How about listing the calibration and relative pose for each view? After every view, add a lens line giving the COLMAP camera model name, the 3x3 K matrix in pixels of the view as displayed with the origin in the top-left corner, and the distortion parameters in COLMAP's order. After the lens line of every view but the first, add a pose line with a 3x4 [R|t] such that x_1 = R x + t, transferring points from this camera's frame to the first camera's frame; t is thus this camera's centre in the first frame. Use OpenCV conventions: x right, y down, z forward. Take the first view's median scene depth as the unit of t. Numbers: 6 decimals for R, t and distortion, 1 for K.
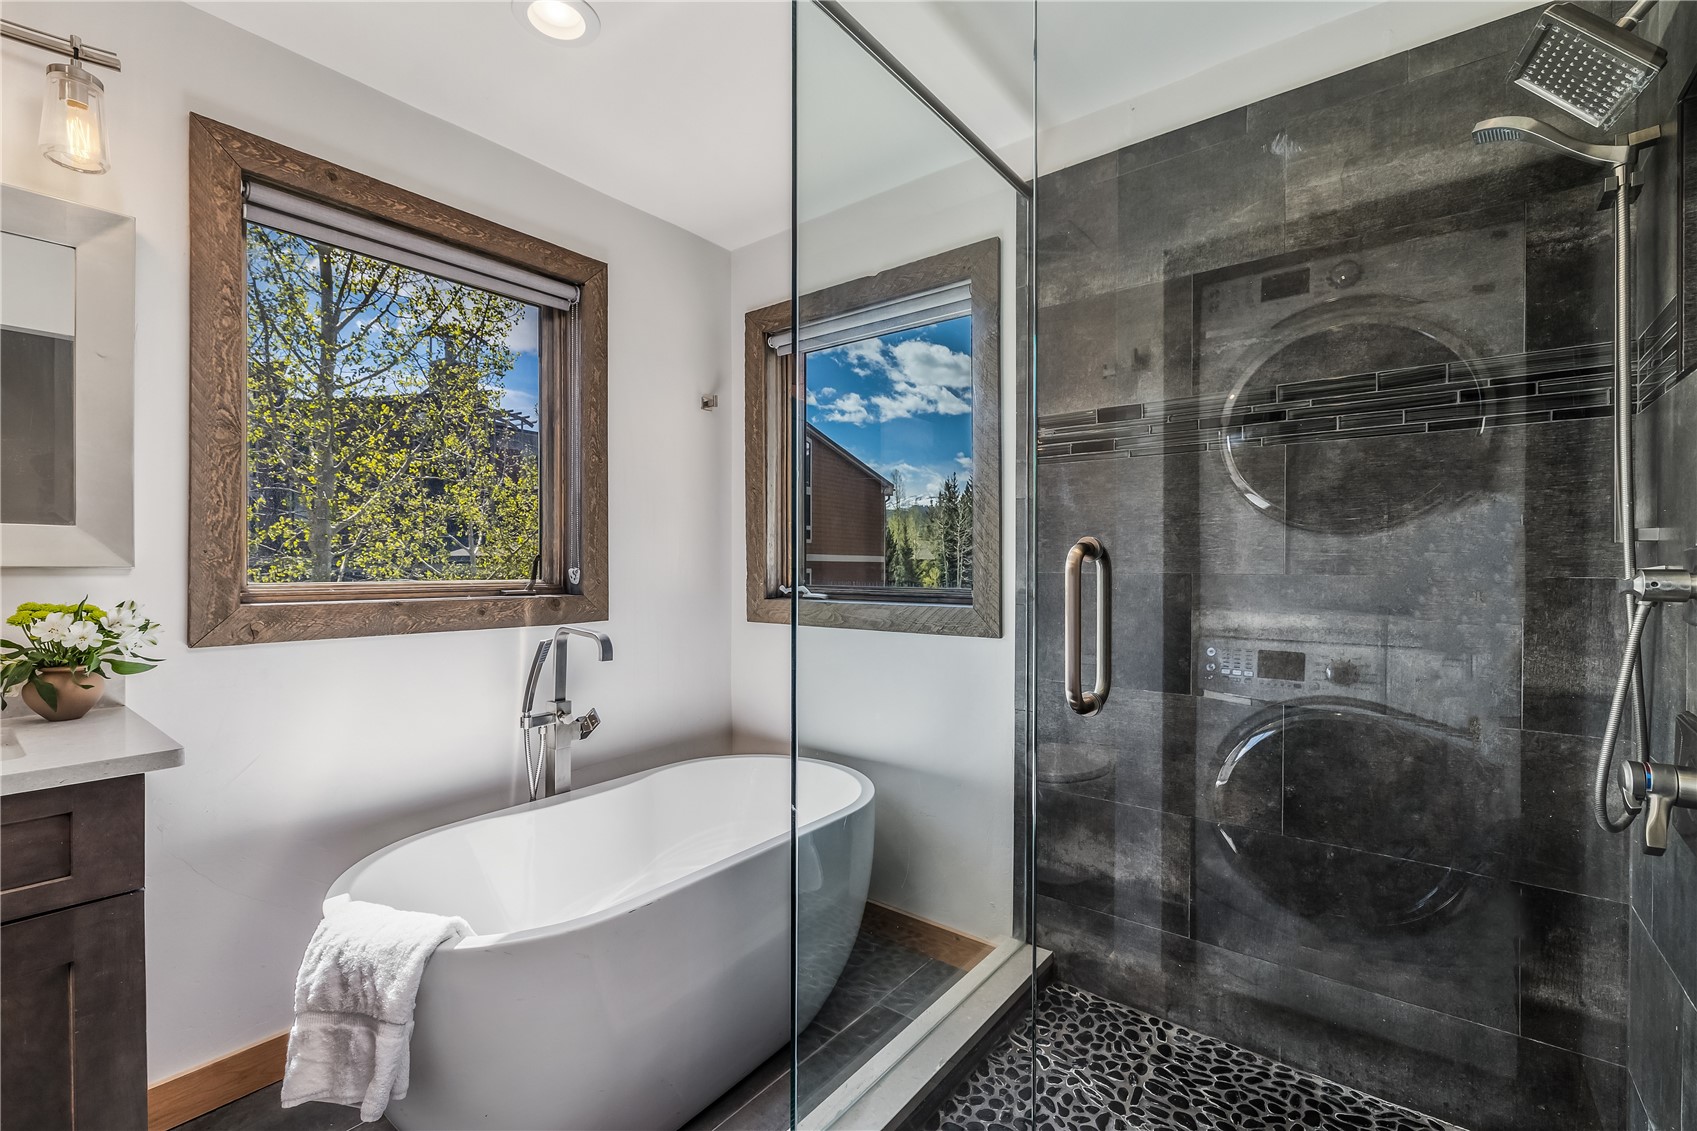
lens RADIAL K [[756.5, 0, 855.3], [0, 756.5, 568.5], [0, 0, 1]] dist [-0.000390, 0.001434]
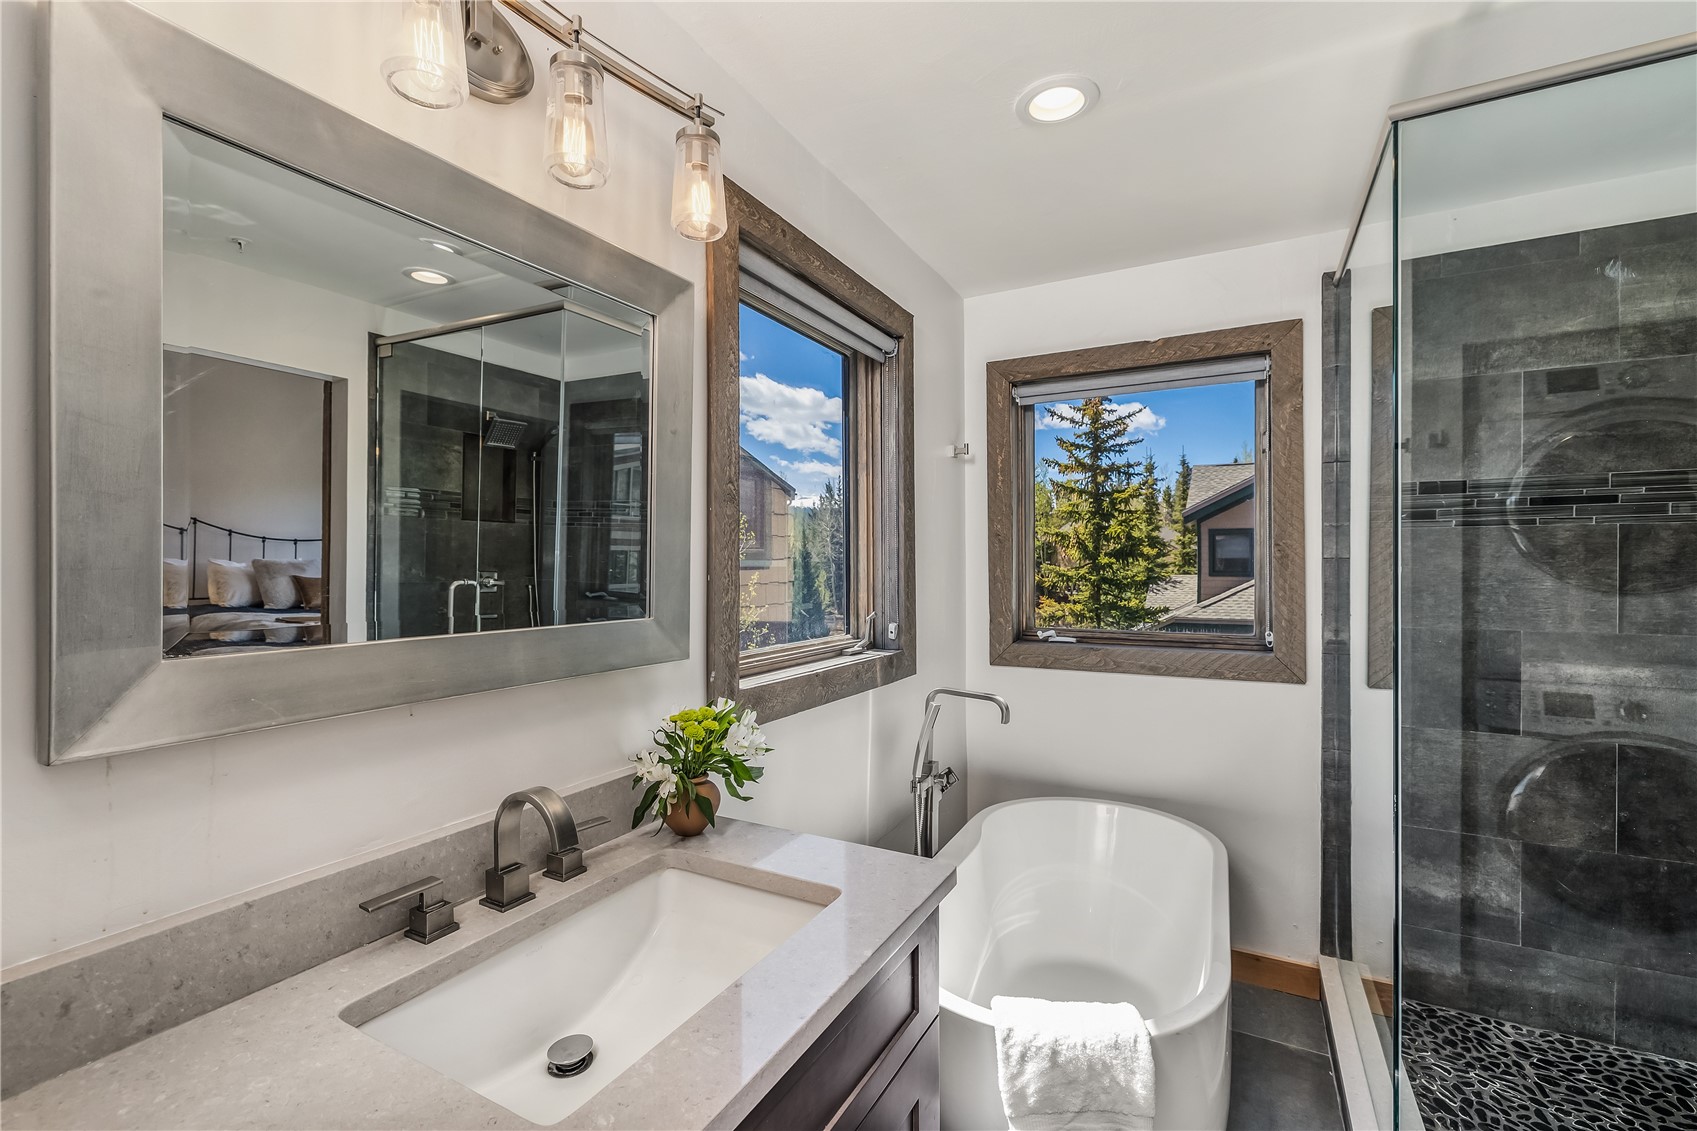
lens RADIAL K [[756.5, 0, 861.9], [0, 756.5, 571.8], [0, 0, 1]] dist [-0.000390, 0.001434]
pose [[0.984342, -0.004932, 0.176200, -0.815529], [0.004331, 0.999983, 0.003797, -0.099503], [-0.176216, -0.002975, 0.984347, 0.043451]]
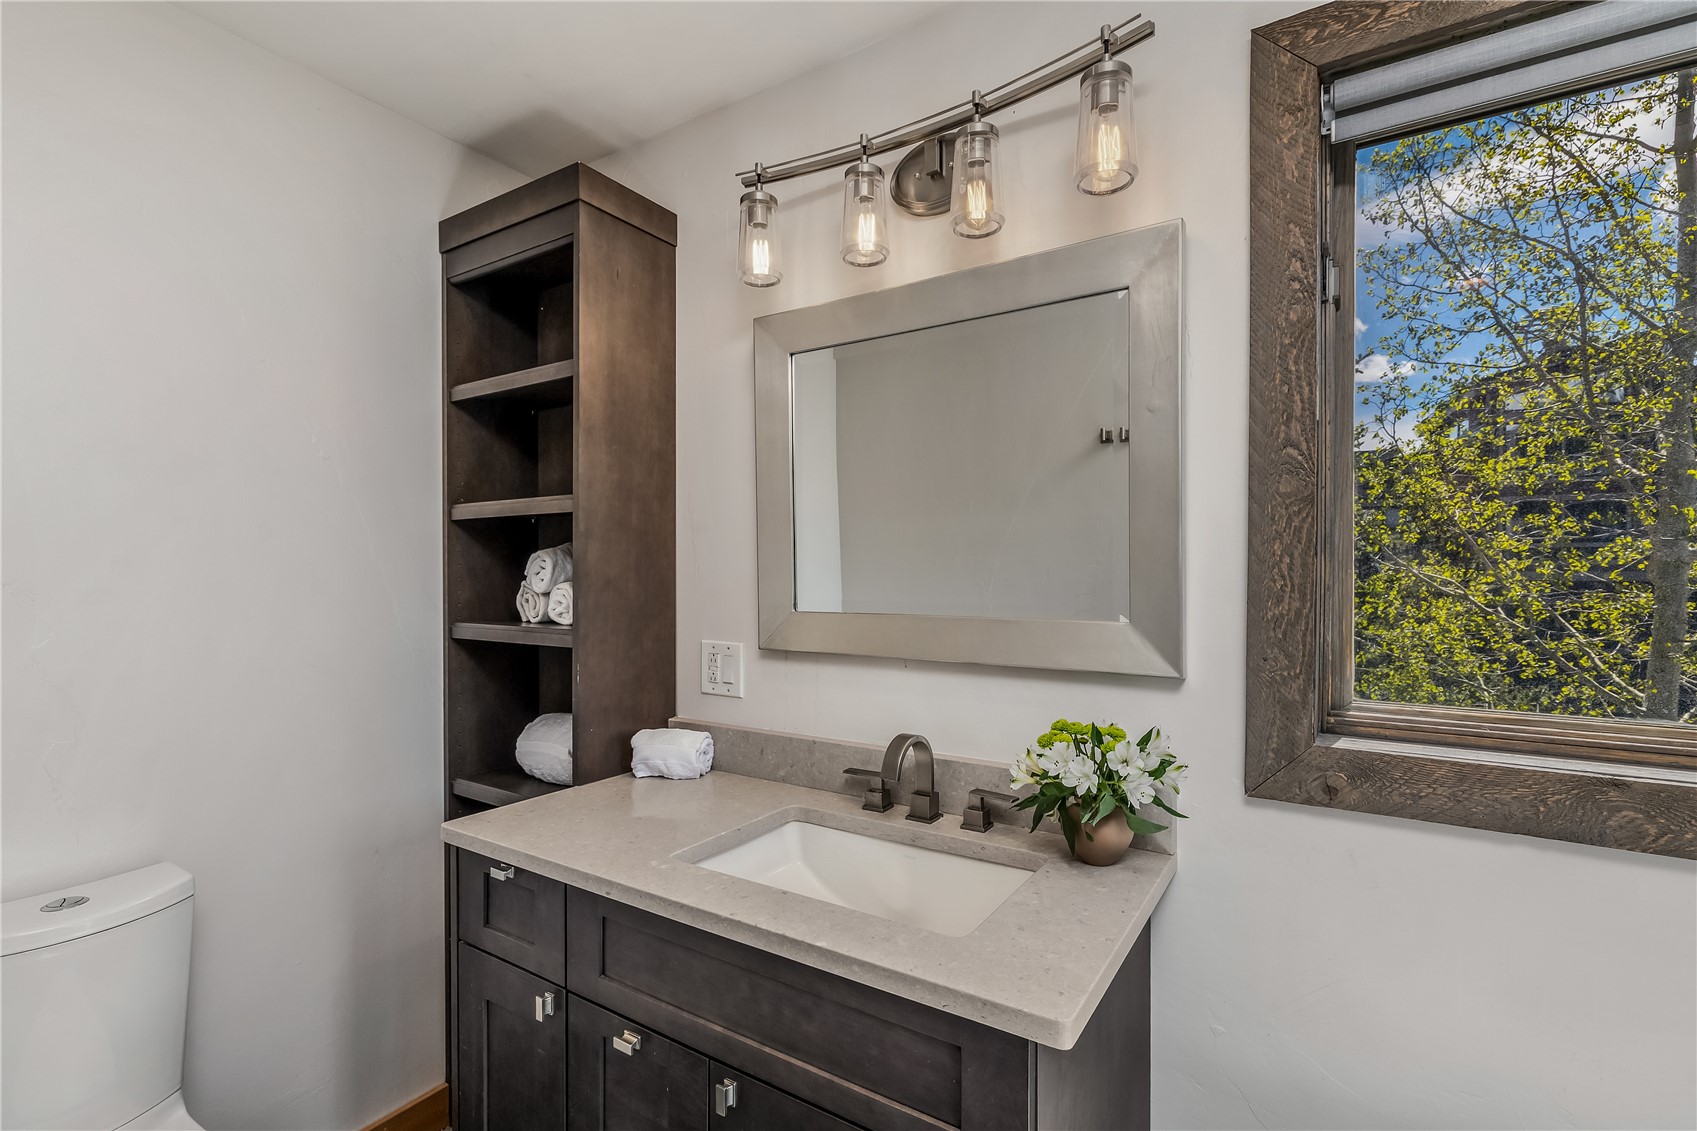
lens RADIAL K [[756.5, 0, 858.7], [0, 756.5, 579.5], [0, 0, 1]] dist [-0.000390, 0.001434]
pose [[0.089600, 0.004383, -0.995968, -0.199716], [-0.003743, 0.999985, 0.004064, -0.092088], [0.995971, 0.003364, 0.089615, 0.545887]]
